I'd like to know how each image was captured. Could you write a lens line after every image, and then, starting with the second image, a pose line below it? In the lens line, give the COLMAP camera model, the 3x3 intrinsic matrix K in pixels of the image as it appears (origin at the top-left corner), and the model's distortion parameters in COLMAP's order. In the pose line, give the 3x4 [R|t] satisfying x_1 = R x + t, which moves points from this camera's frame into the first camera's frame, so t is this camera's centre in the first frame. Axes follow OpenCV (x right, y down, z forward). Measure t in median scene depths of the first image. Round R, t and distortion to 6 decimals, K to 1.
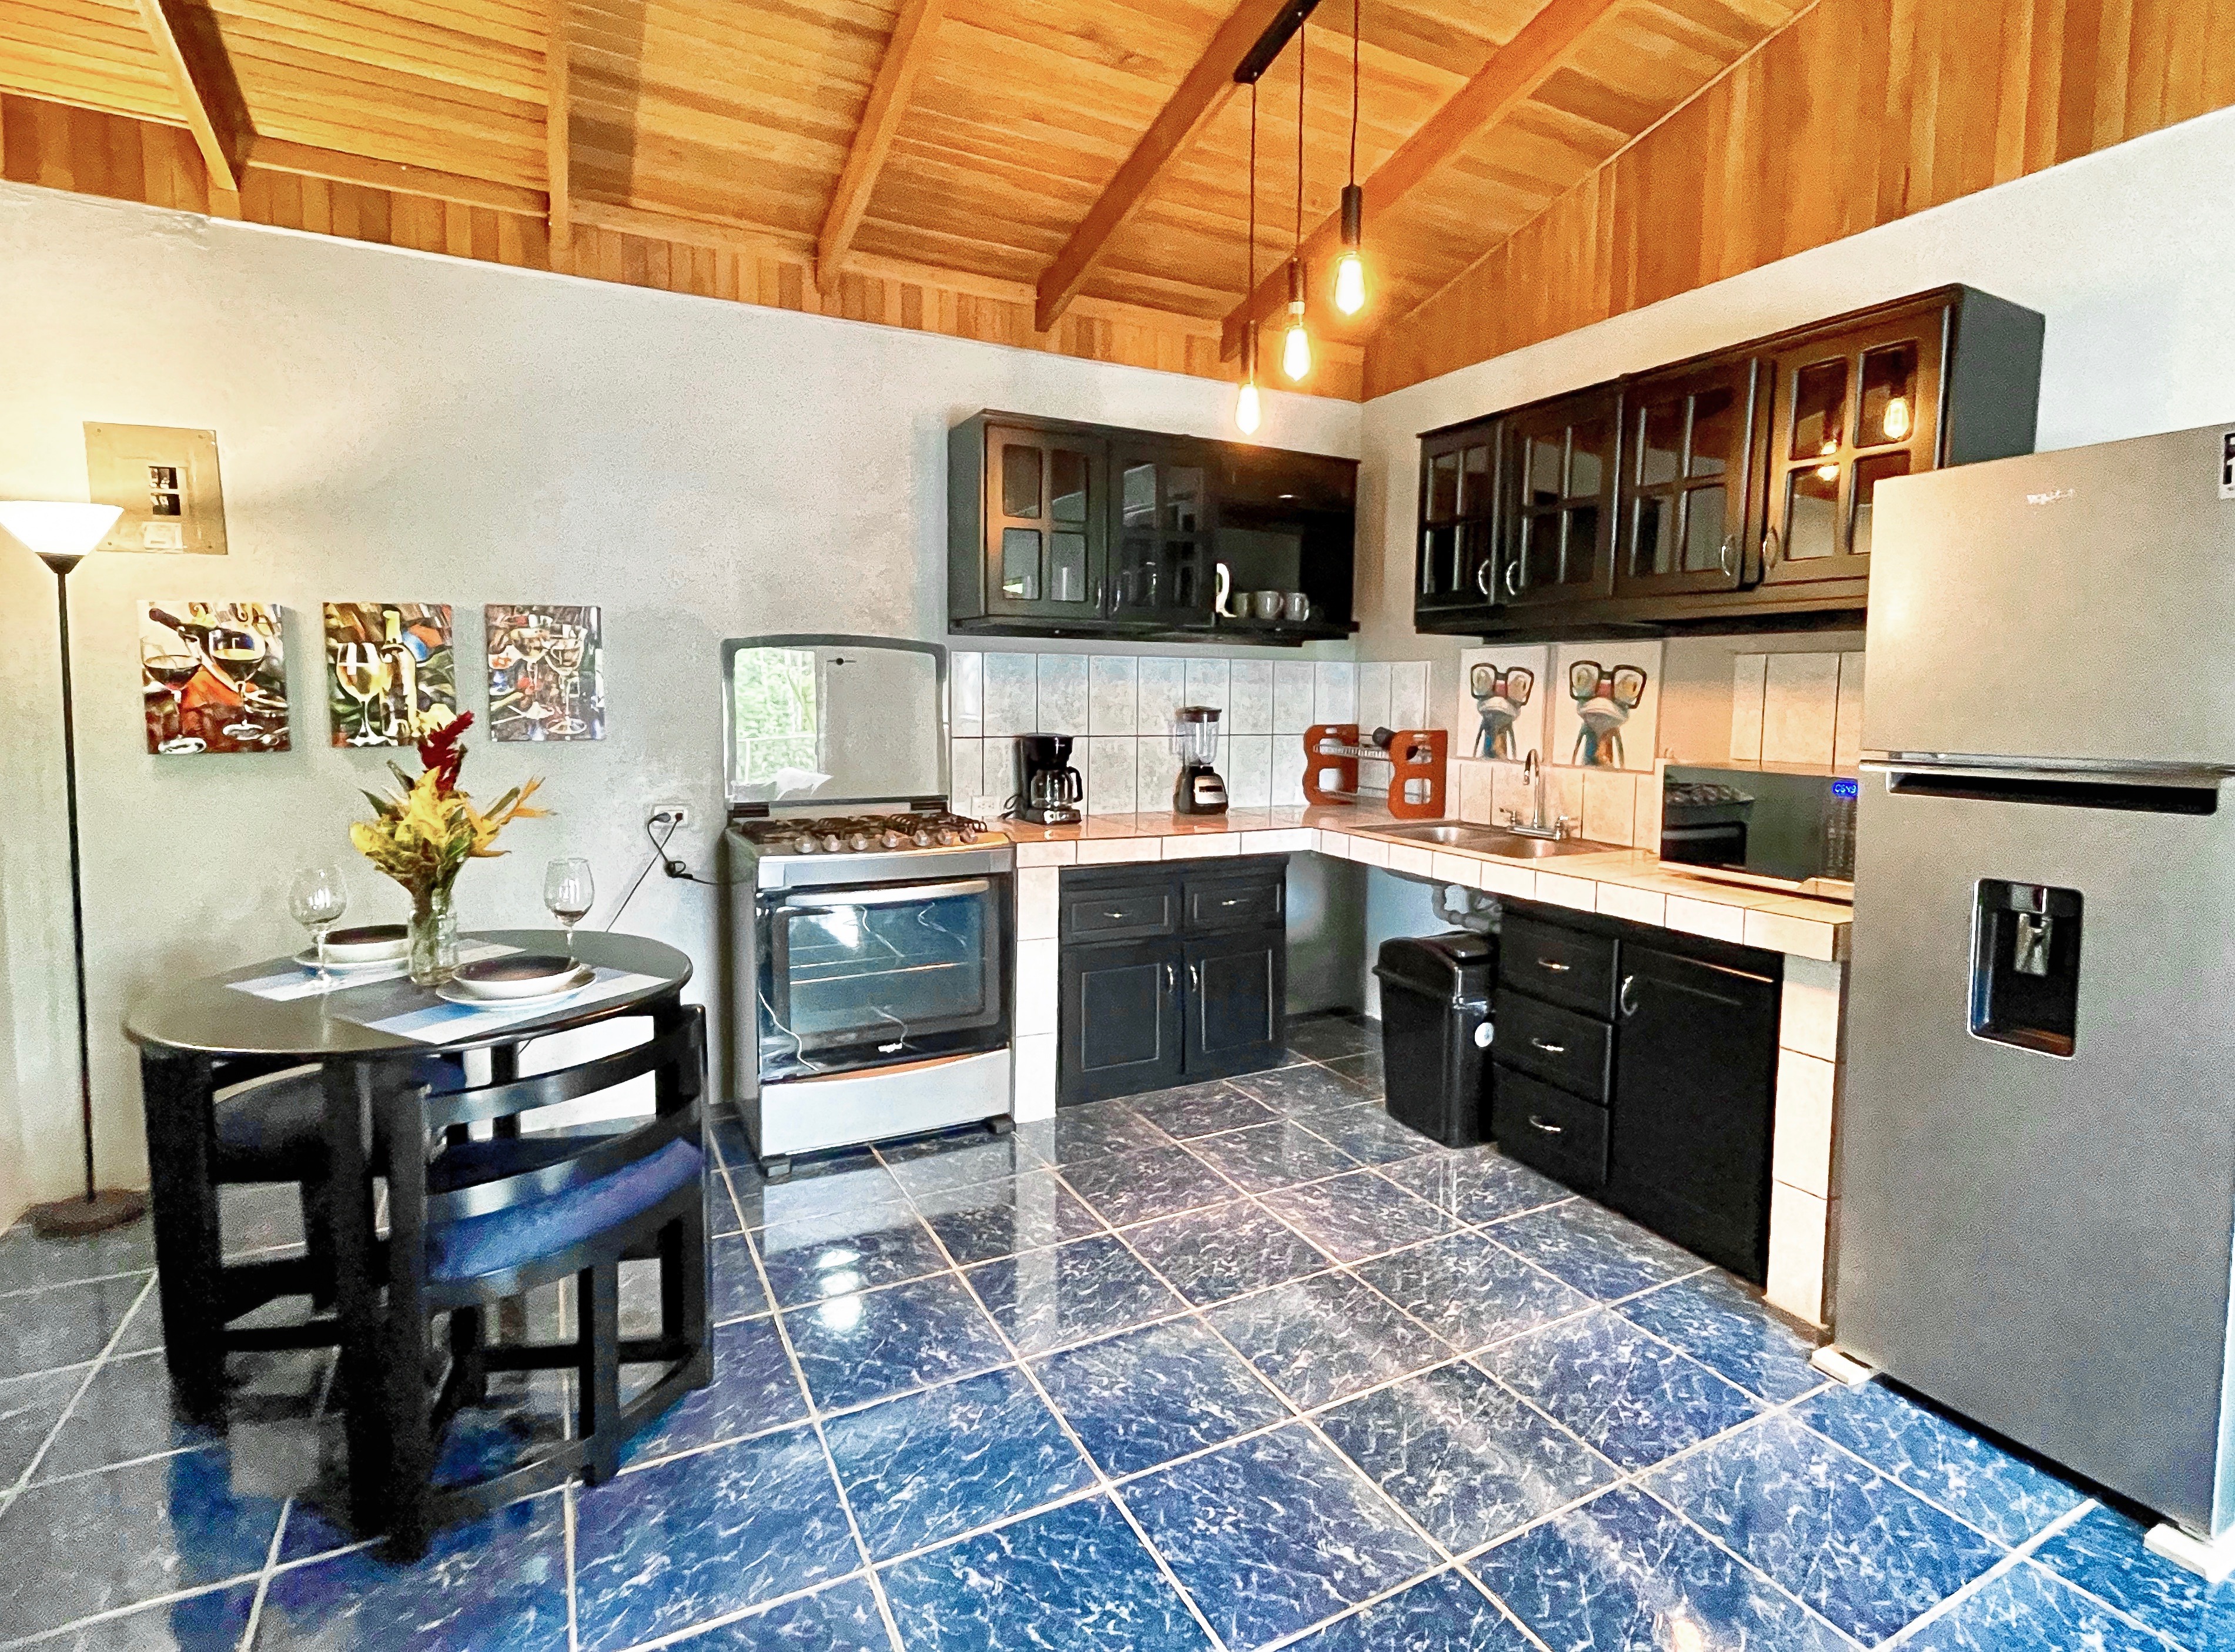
lens RADIAL K [[1137.1, 0, 1154.7], [0, 1137.1, 788.9], [0, 0, 1]] dist [0.001054, -0.000541]
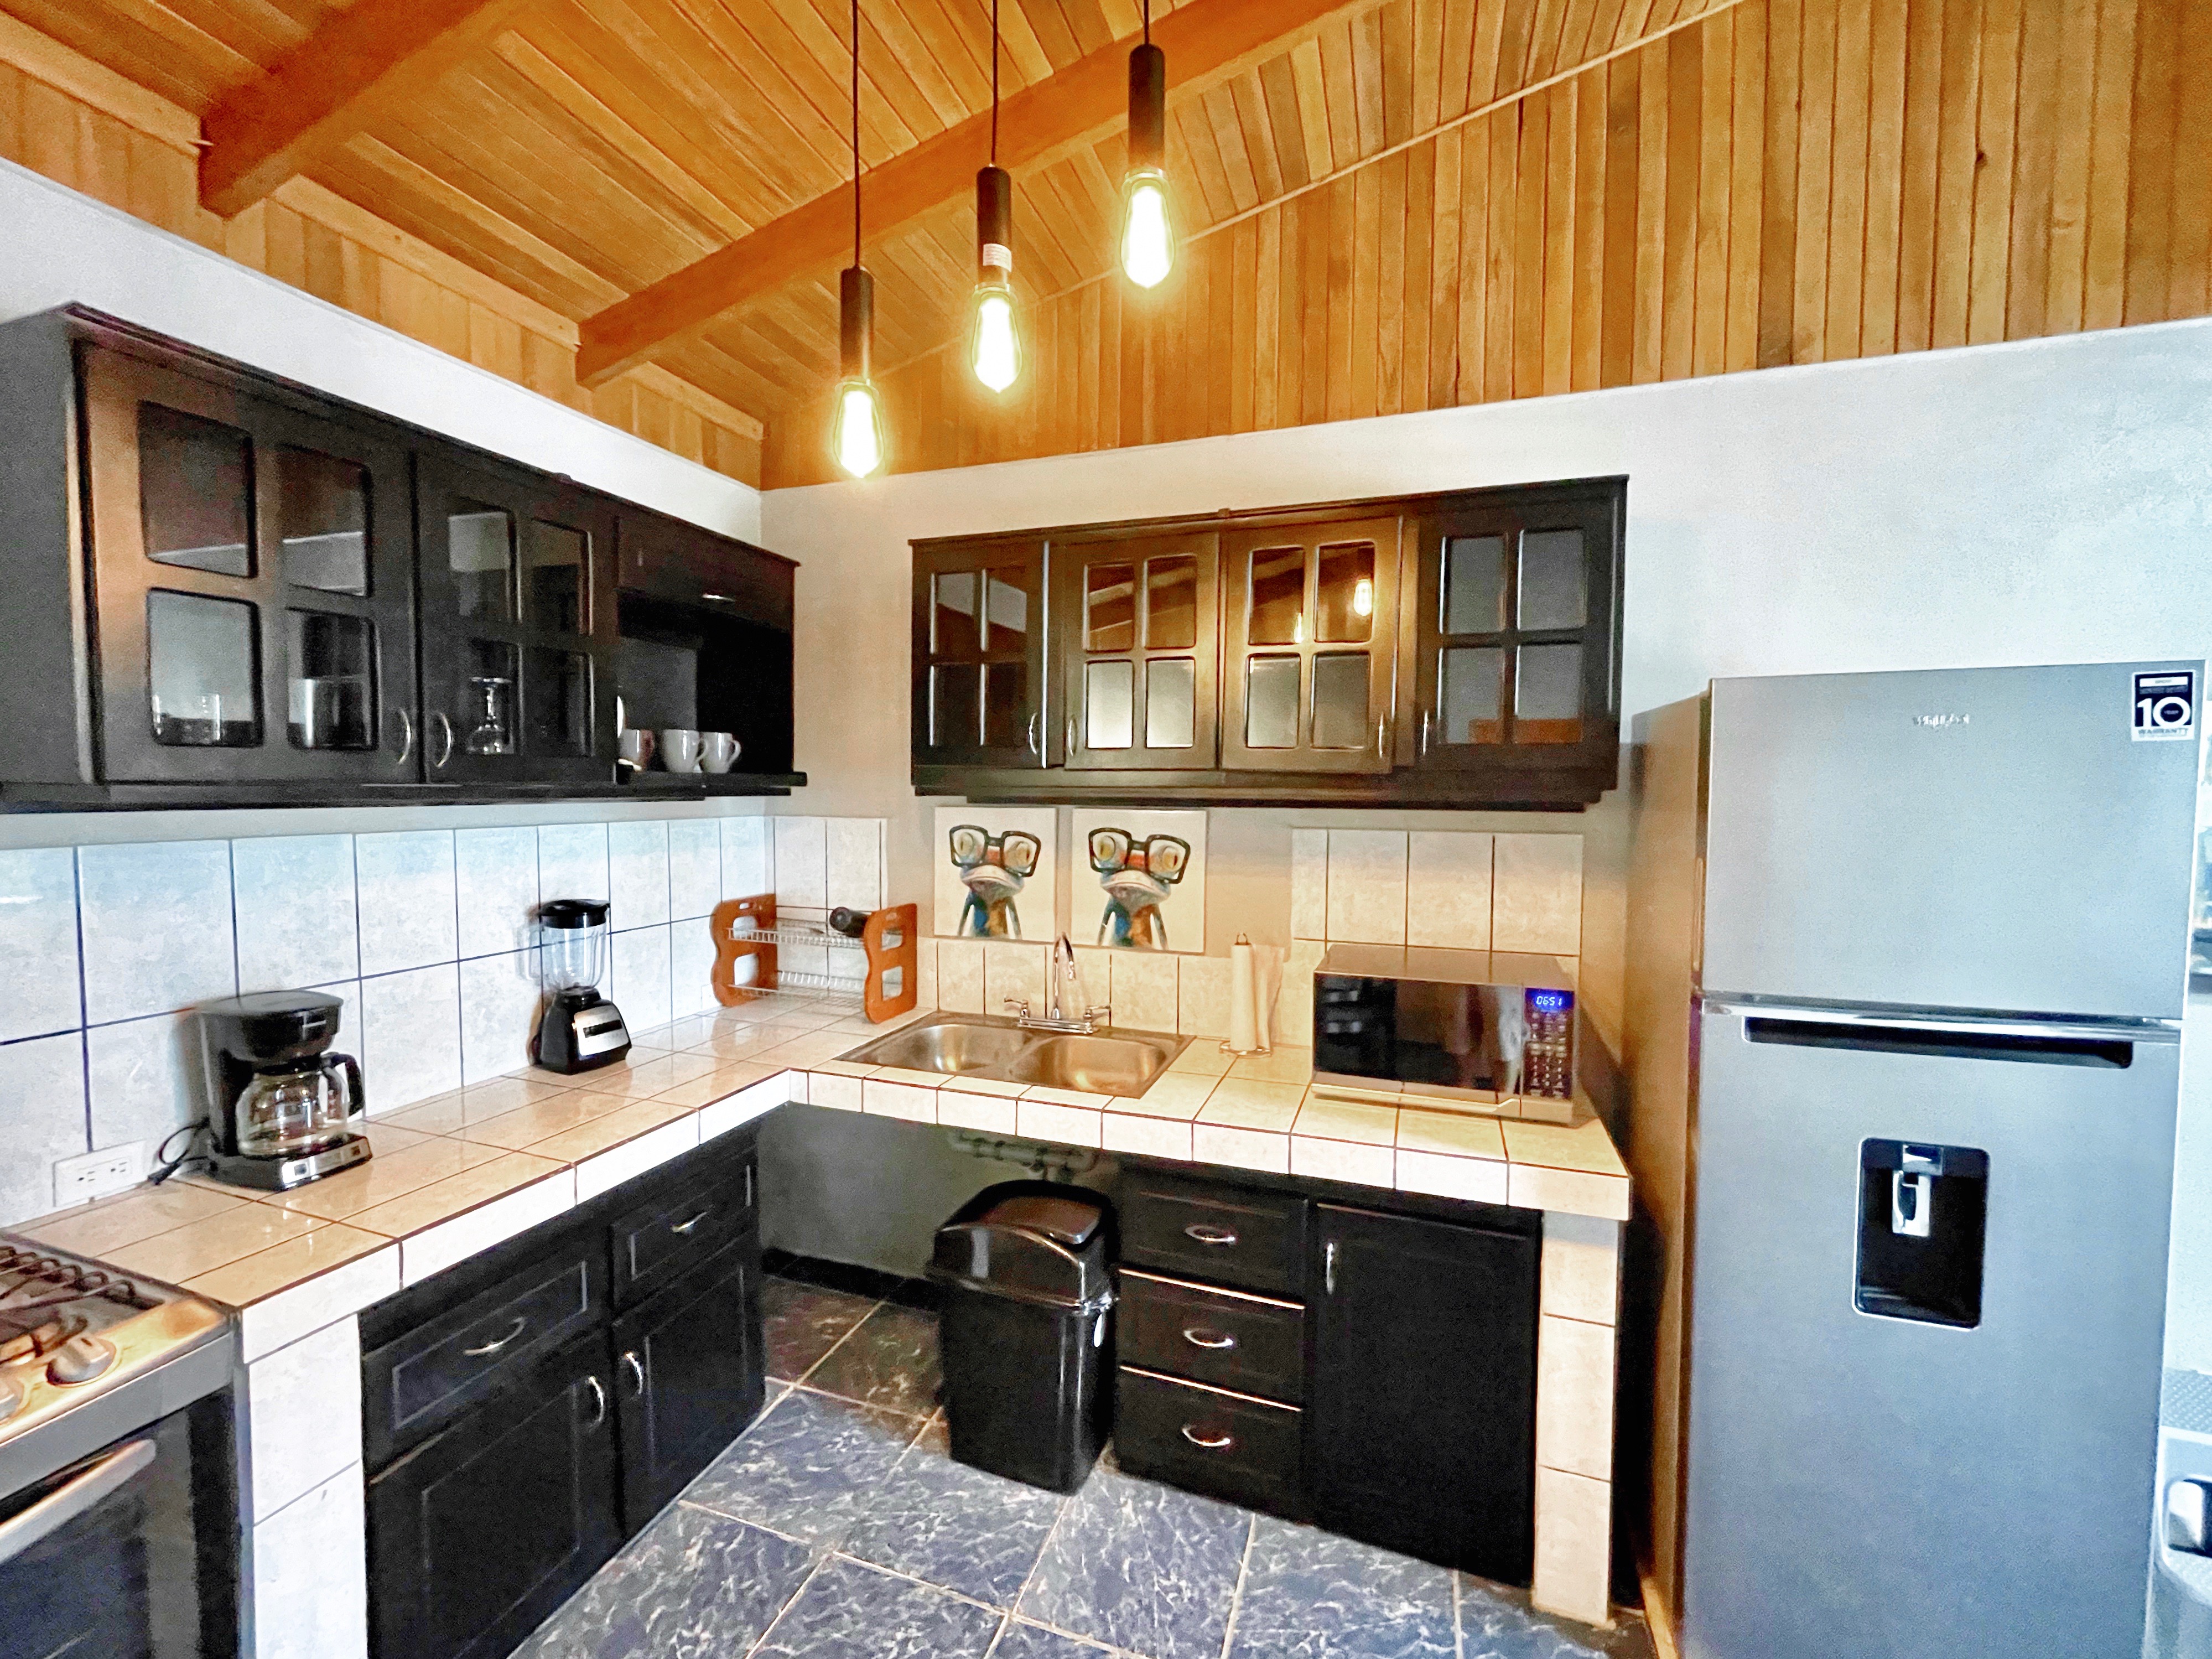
lens RADIAL K [[907.3, 0, 1110.8], [0, 907.3, 826.6], [0, 0, 1]] dist [-0.004516, 0.000255]
pose [[0.733976, -0.039447, 0.678029, -0.104257], [0.061322, 0.998083, -0.008314, -0.115130], [-0.676402, 0.047681, 0.734988, 0.513600]]
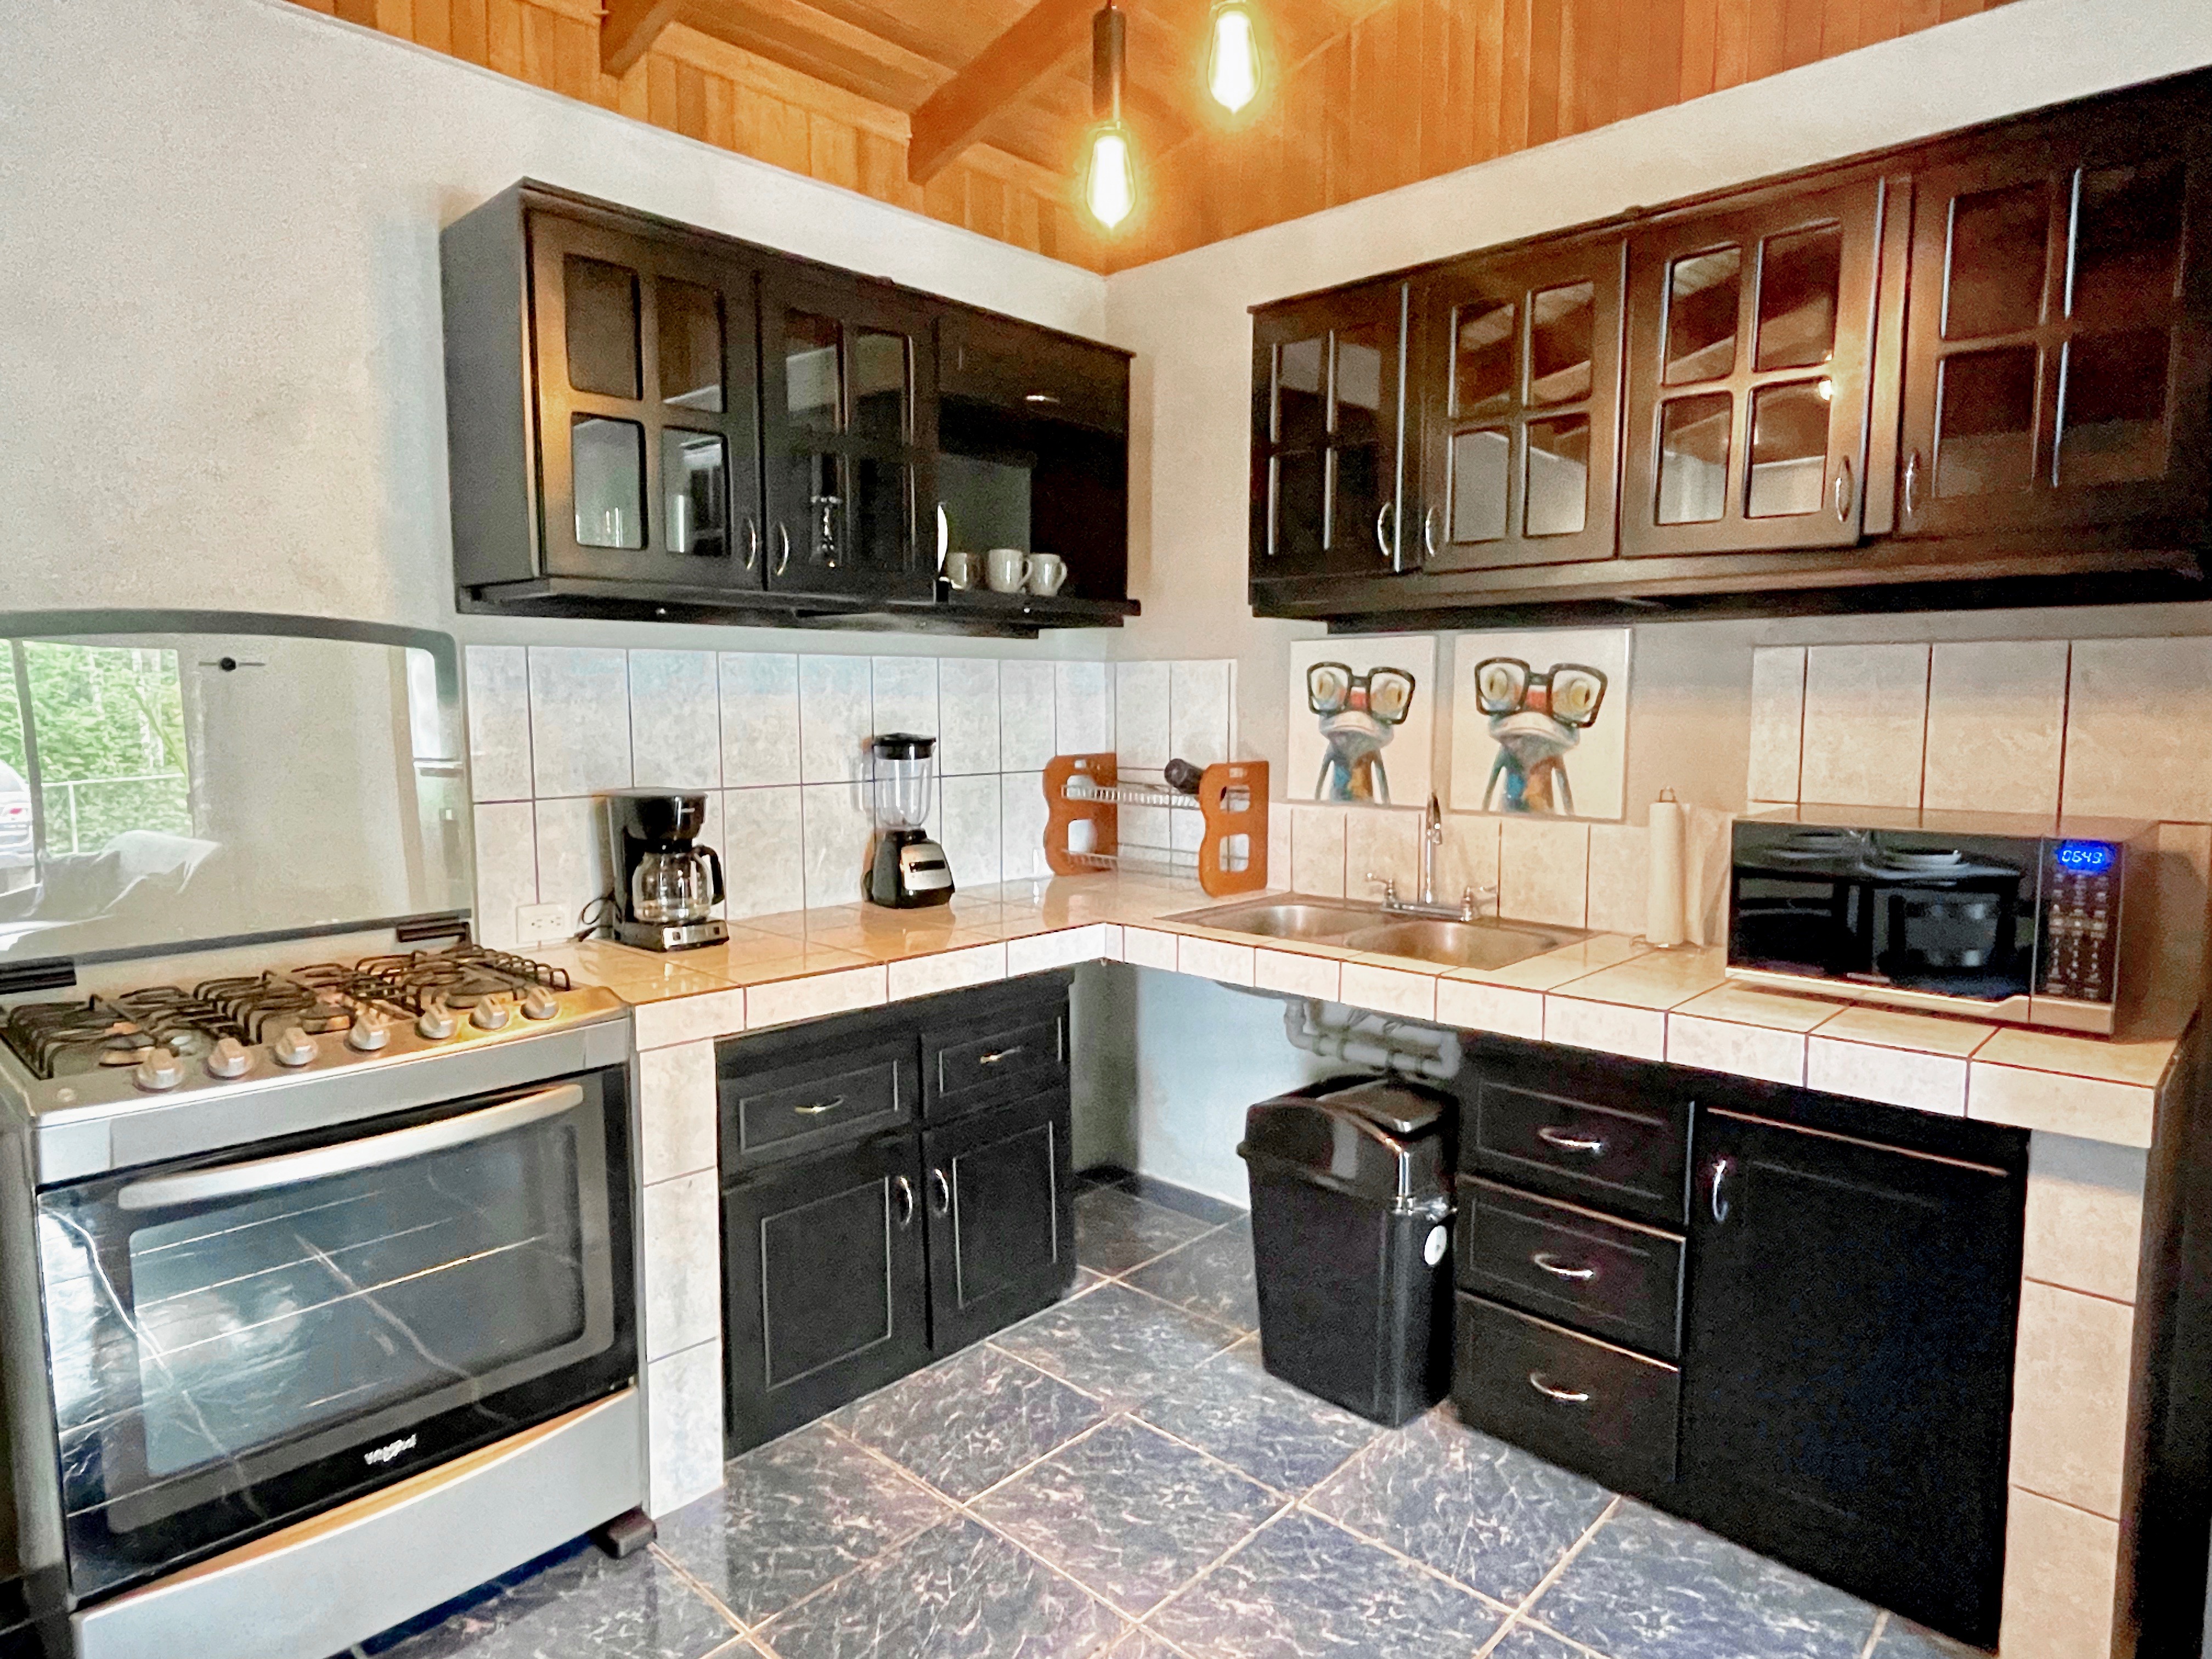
lens RADIAL K [[1305.3, 0, 1110.4], [0, 1305.3, 826.4], [0, 0, 1]] dist [-0.004321, 0.000211]
pose [[0.947422, -0.044564, 0.316868, -0.100645], [0.040227, 0.998986, 0.020218, -0.039562], [-0.317448, -0.006408, 0.948254, 0.356348]]
